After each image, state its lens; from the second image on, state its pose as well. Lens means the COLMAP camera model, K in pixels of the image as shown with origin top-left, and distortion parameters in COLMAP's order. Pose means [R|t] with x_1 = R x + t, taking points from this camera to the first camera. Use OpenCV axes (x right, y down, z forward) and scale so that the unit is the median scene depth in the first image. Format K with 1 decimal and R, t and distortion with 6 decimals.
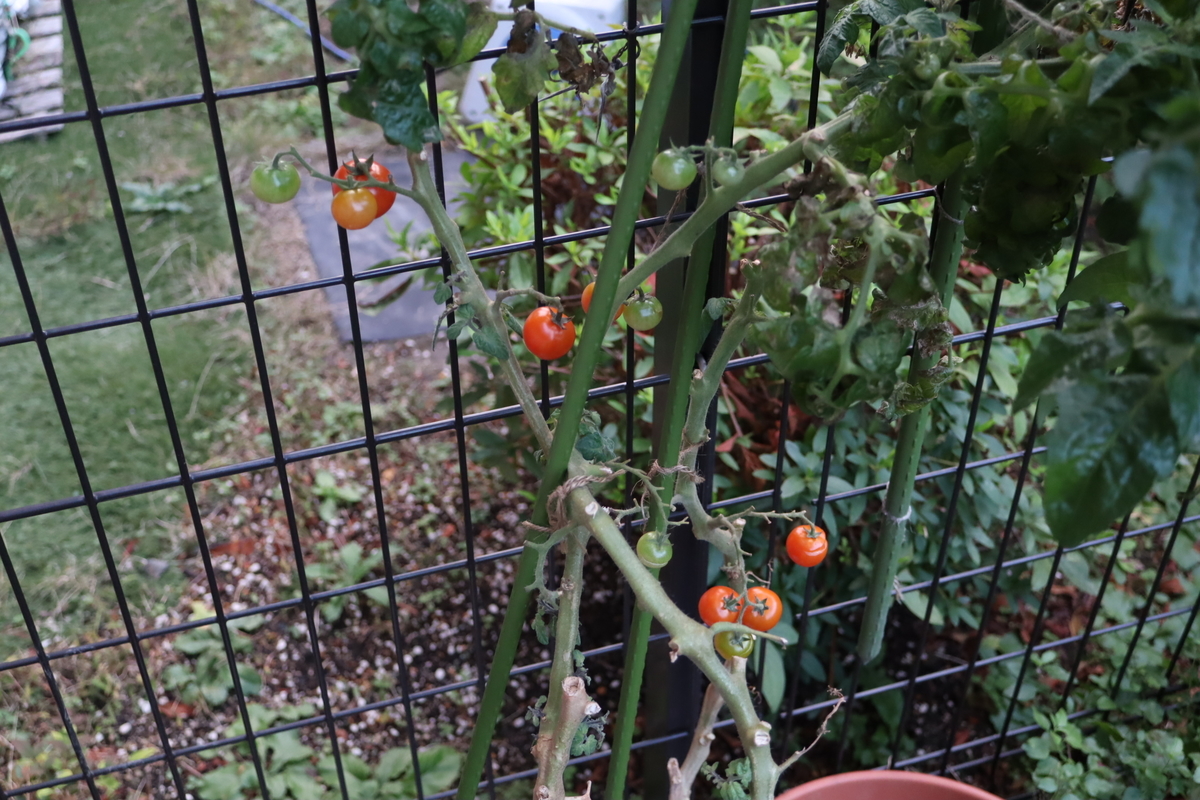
lens RADIAL K [[1501.1, 0, 621.4], [0, 1501.1, 400.4], [0, 0, 1]] dist [-0.000737, 0.002154]
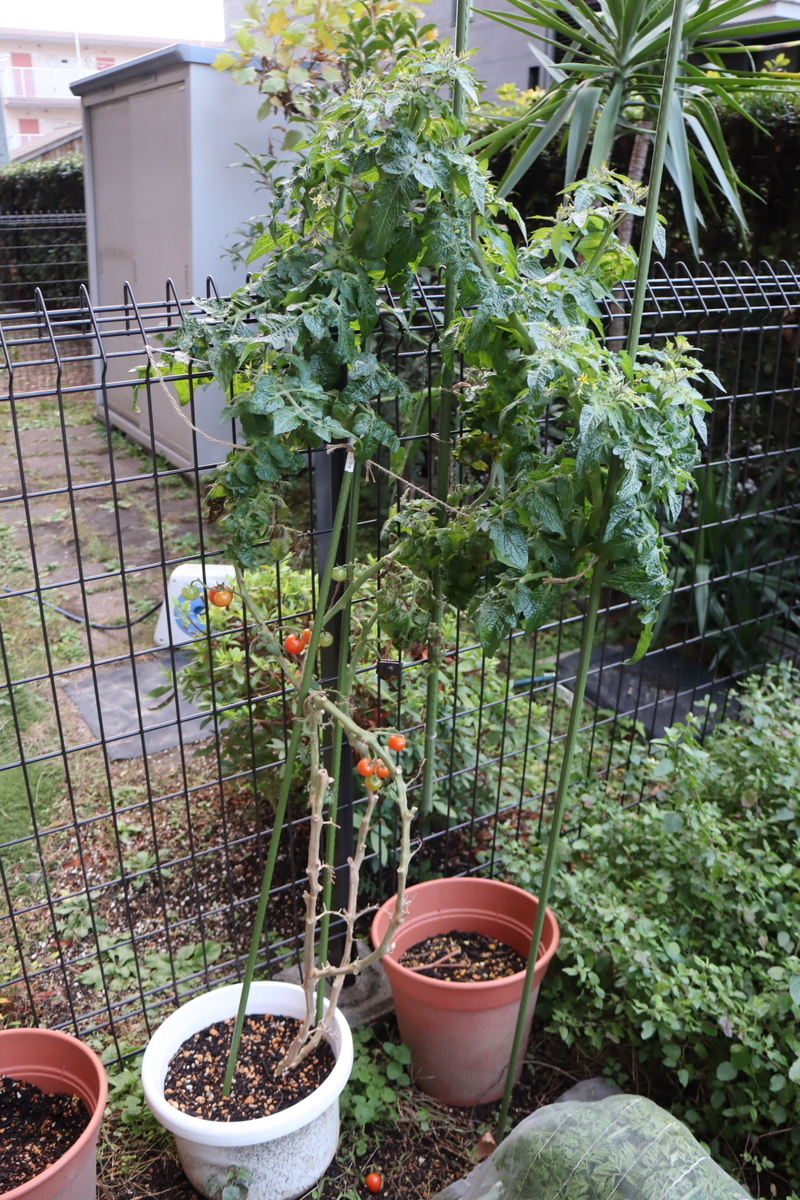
lens RADIAL K [[1009.8, 0, 400.0], [0, 1009.8, 600.0], [0, 0, 1]] dist [-0.004140, -0.002269]
pose [[0.974068, -0.090903, 0.207192, -0.105899], [0.141360, 0.959521, -0.243593, 0.155751], [-0.176662, 0.266565, 0.947488, -0.337428]]
